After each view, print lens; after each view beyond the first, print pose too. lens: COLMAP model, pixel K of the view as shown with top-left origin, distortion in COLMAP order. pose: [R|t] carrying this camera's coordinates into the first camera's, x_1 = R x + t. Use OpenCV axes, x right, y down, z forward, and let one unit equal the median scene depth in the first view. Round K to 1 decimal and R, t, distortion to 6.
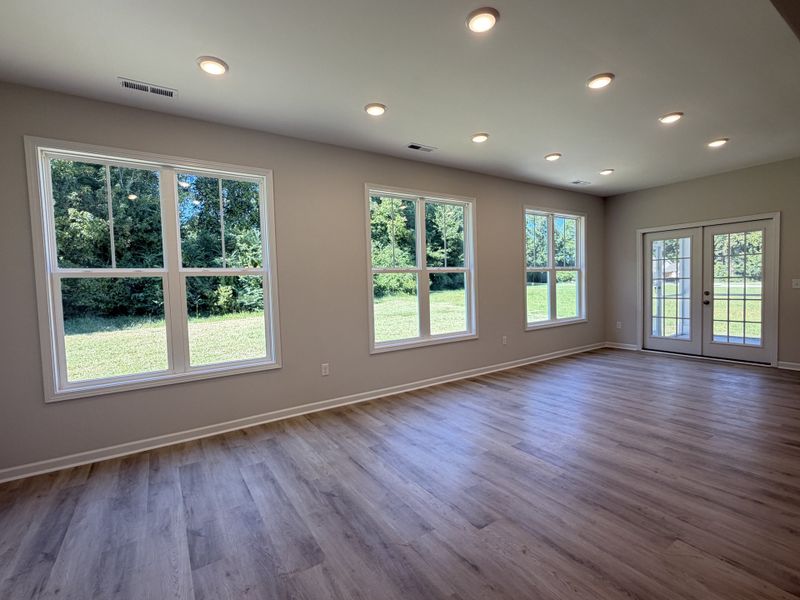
lens RADIAL K [[368.5, 0, 401.9], [0, 368.5, 299.8], [0, 0, 1]] dist [0.000188, 0.000150]
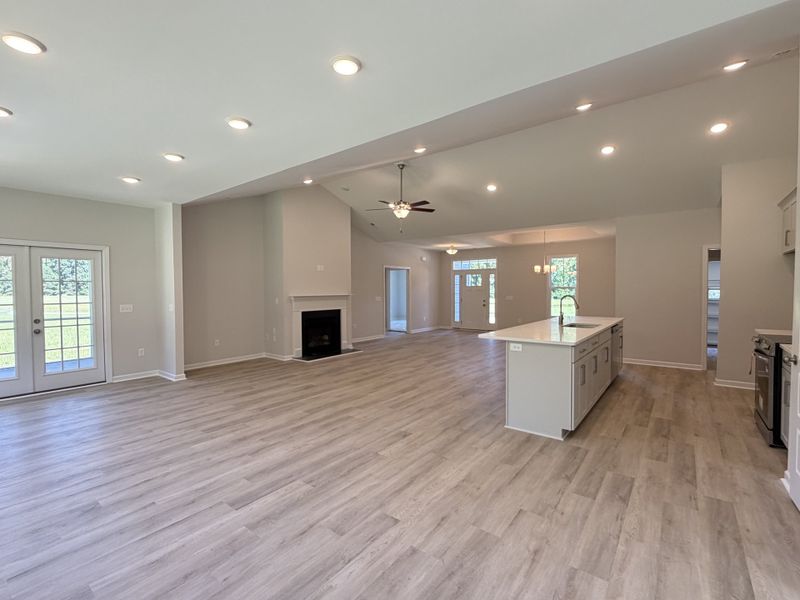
lens RADIAL K [[368.5, 0, 401.9], [0, 368.5, 299.8], [0, 0, 1]] dist [0.000188, 0.000150]
pose [[-0.325333, 0.006957, 0.945574, -0.189309], [0.057308, 0.998280, 0.012373, -0.018703], [-0.943861, 0.058215, -0.325172, 0.280285]]
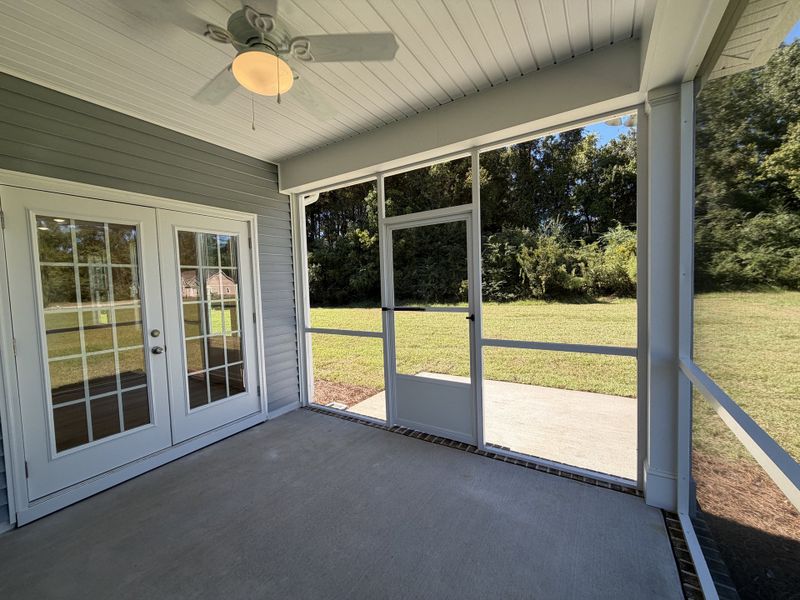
lens RADIAL K [[318.1, 0, 398.5], [0, 318.1, 300.6], [0, 0, 1]] dist [0.001460, 0.000218]
pose [[0.412199, 0.065038, -0.908769, 0.841951], [-0.017509, 0.997830, 0.063471, -0.062010], [0.910925, -0.010251, 0.412444, 0.691621]]
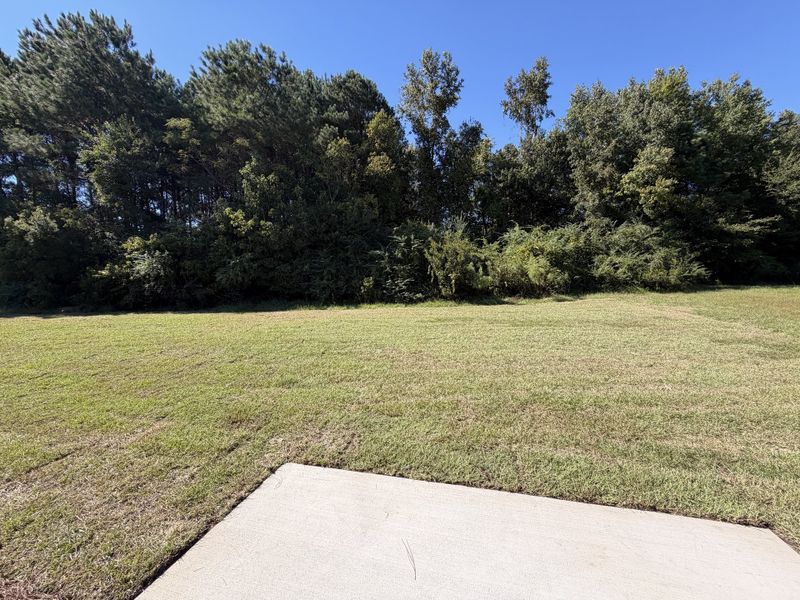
lens RADIAL K [[318.1, 0, 398.5], [0, 318.1, 300.6], [0, 0, 1]] dist [0.001460, 0.000218]
pose [[0.667049, 0.063784, -0.742278, 0.538023], [-0.032165, 0.997865, 0.056841, -0.048166], [0.744319, -0.014040, 0.667677, 0.907900]]
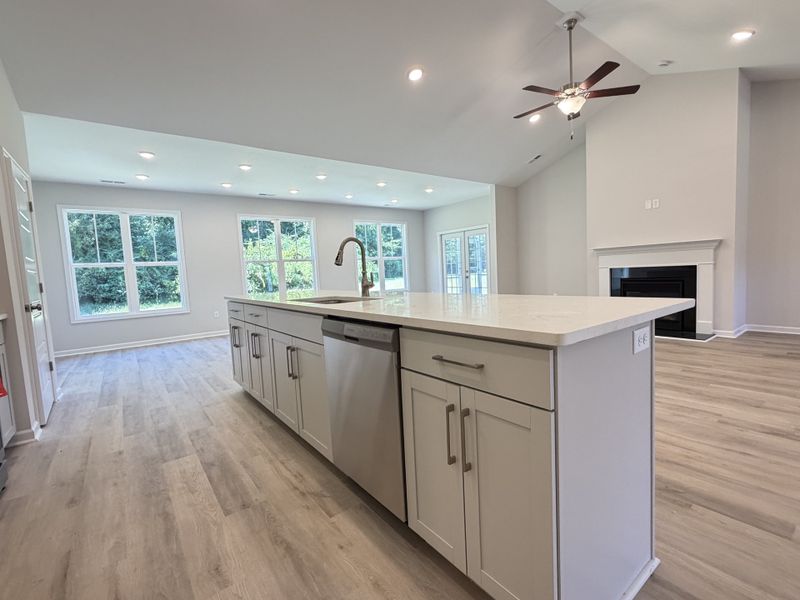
lens RADIAL K [[368.5, 0, 401.9], [0, 368.5, 299.8], [0, 0, 1]] dist [0.000188, 0.000150]
pose [[0.997522, -0.024921, 0.065790, 0.260300], [0.022974, 0.999280, 0.030191, 0.032879], [-0.066495, -0.028604, 0.997377, -0.397452]]
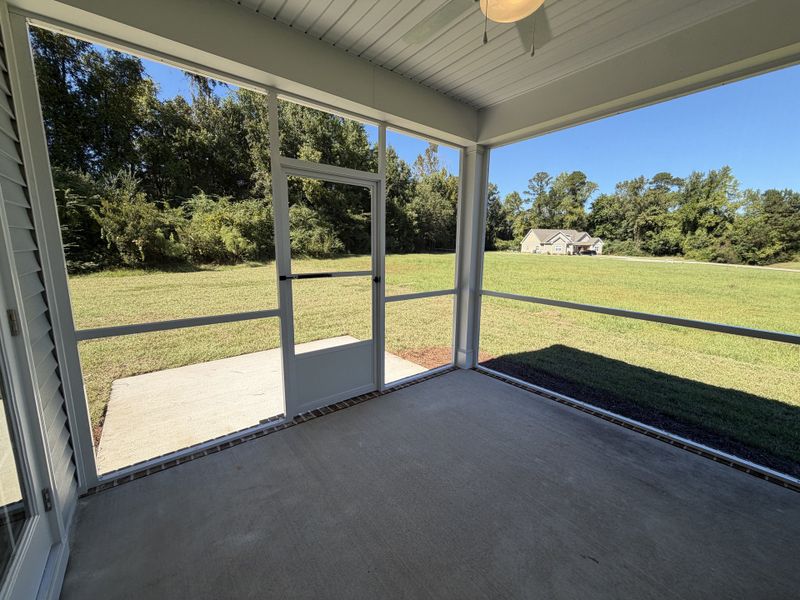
lens RADIAL K [[318.1, 0, 398.5], [0, 318.1, 300.6], [0, 0, 1]] dist [0.001460, 0.000218]
pose [[0.995485, 0.026743, 0.091069, 0.602725], [-0.037916, 0.991650, 0.123260, -0.048870], [-0.087012, -0.126156, 0.988187, 0.549833]]
